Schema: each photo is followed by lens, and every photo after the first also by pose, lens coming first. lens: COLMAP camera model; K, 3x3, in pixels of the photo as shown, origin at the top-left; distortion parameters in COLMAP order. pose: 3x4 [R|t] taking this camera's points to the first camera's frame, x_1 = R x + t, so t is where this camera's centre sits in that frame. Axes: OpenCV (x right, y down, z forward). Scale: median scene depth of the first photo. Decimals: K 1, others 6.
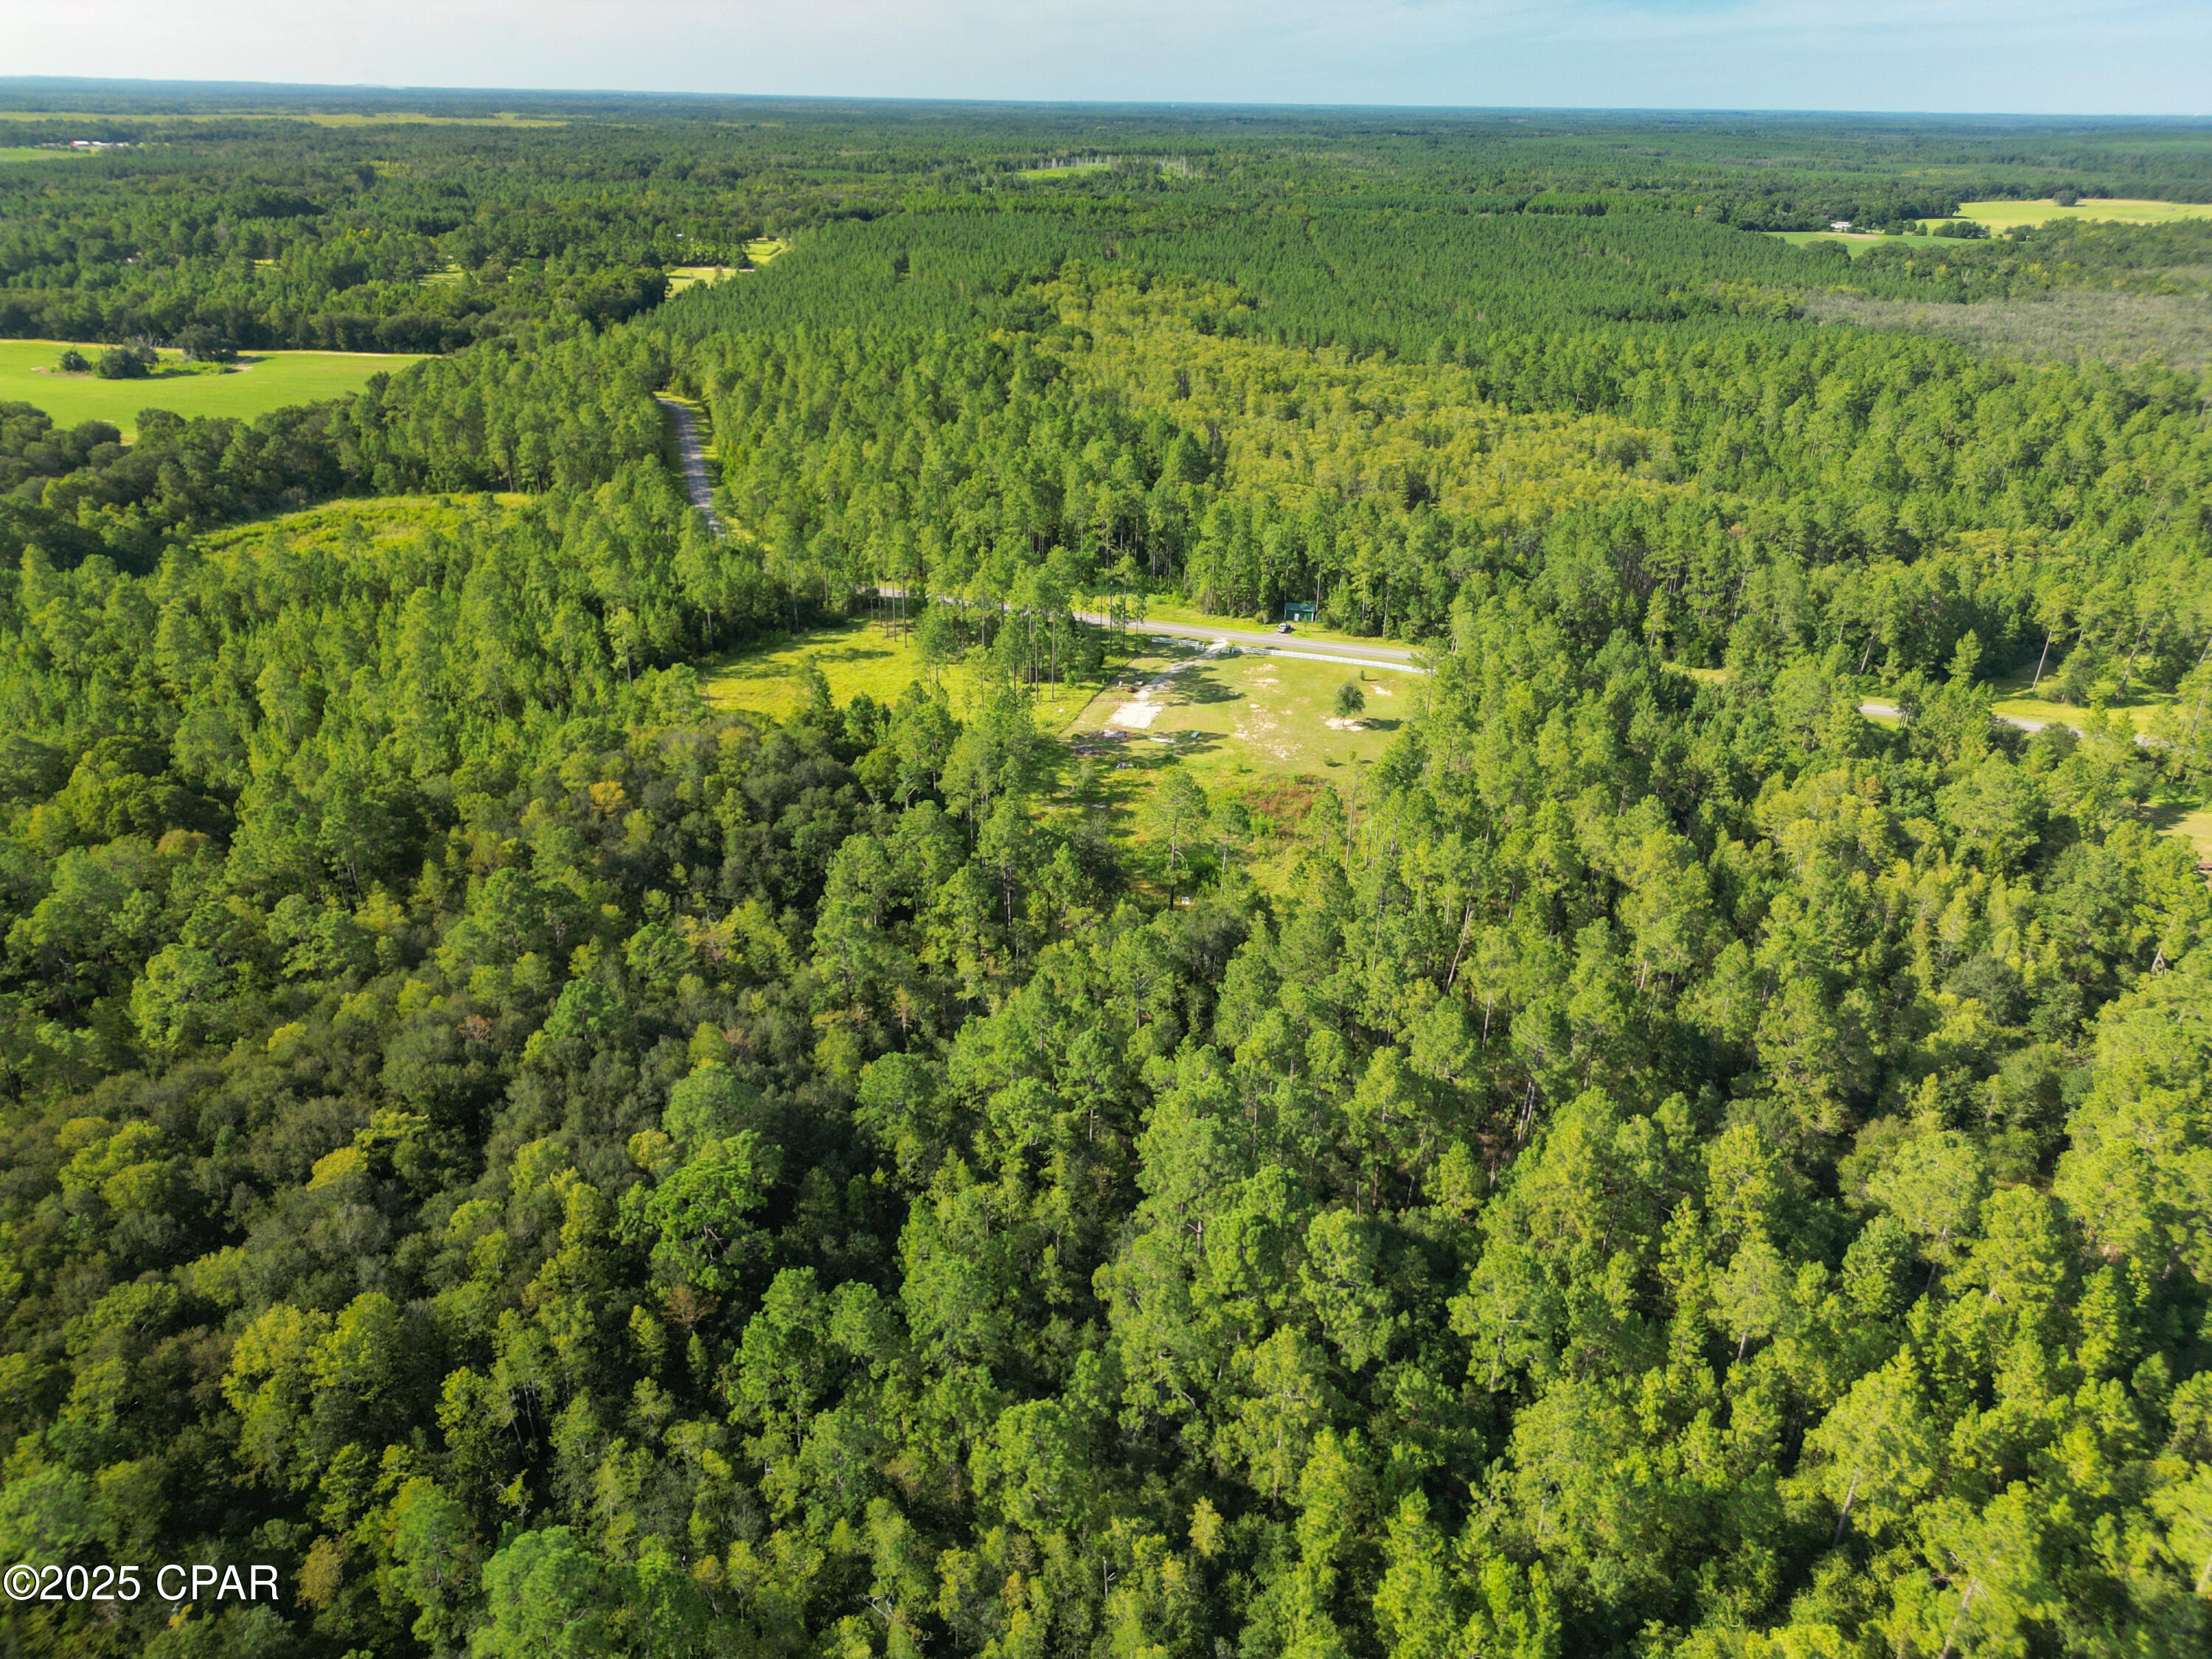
lens RADIAL K [[1543.9, 0, 1106.0], [0, 1543.9, 829.5], [0, 0, 1]] dist [0.064941, -0.061843]
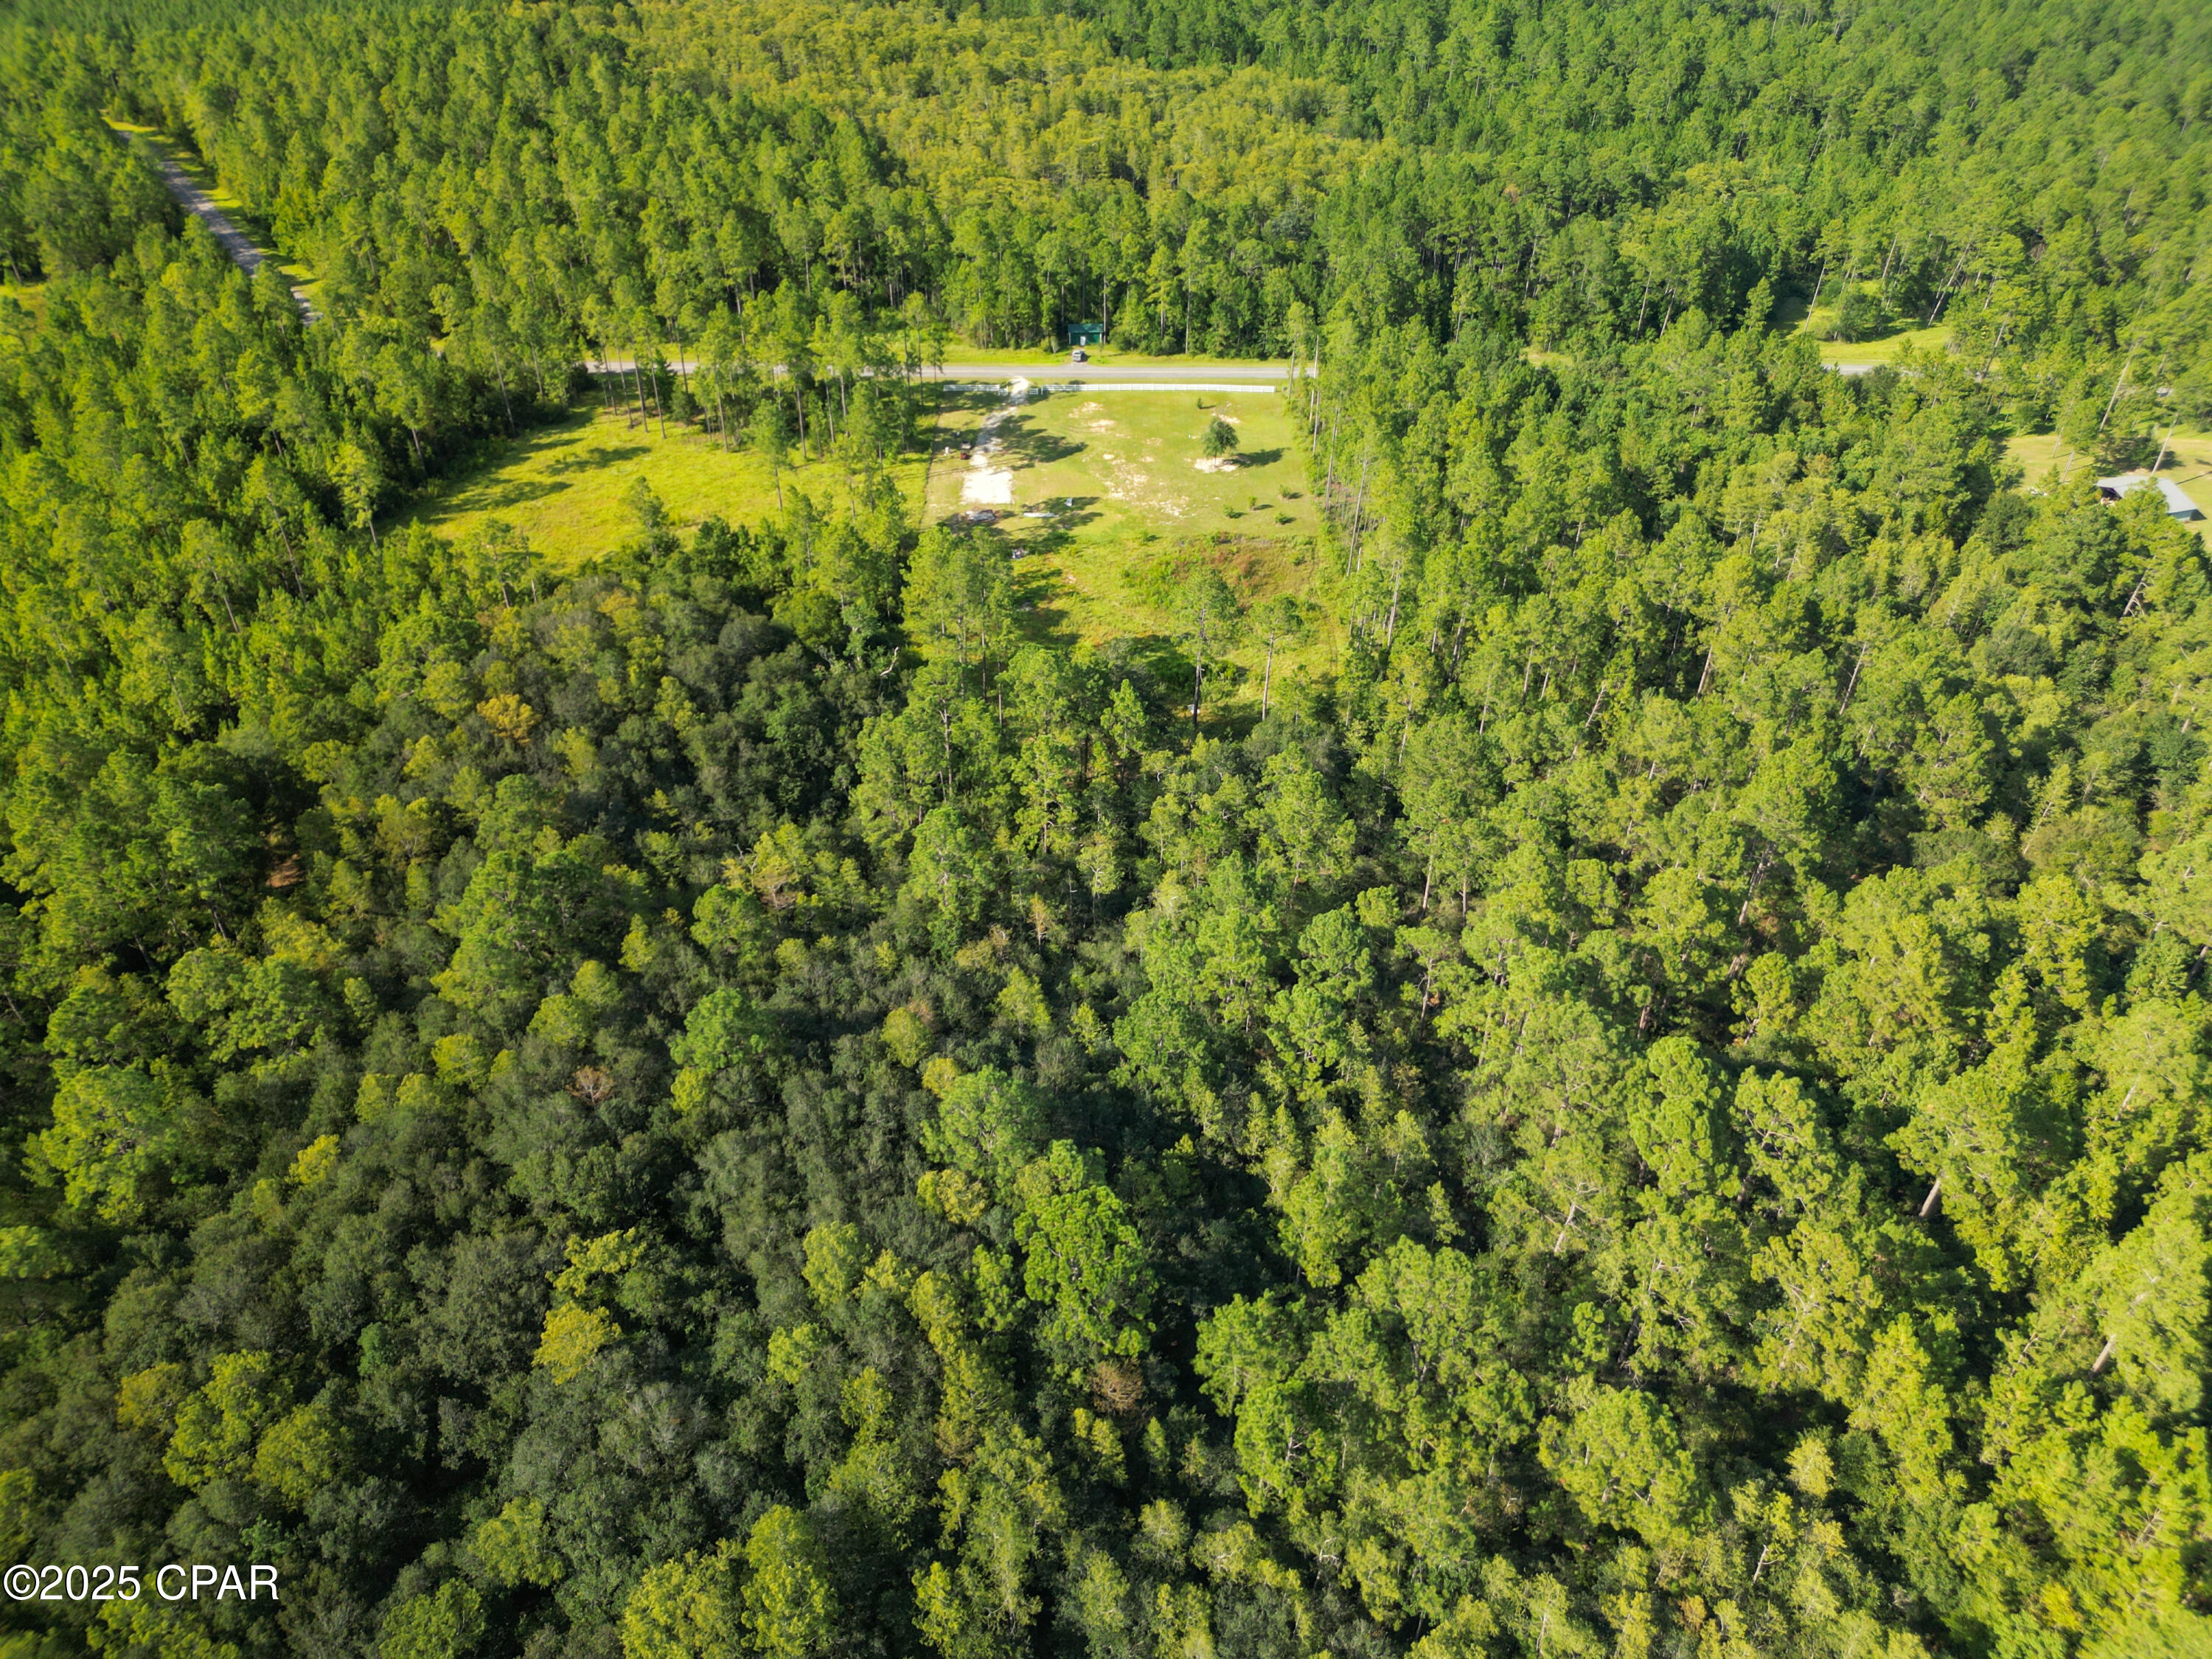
lens RADIAL K [[1530.8, 0, 1044.8], [0, 1530.8, 822.1], [0, 0, 1]] dist [0.028627, -0.002270]
pose [[0.941640, -0.206131, 0.266127, -0.217976], [0.150116, 0.964761, 0.216105, -0.073515], [-0.301295, -0.163543, 0.939402, 0.148907]]
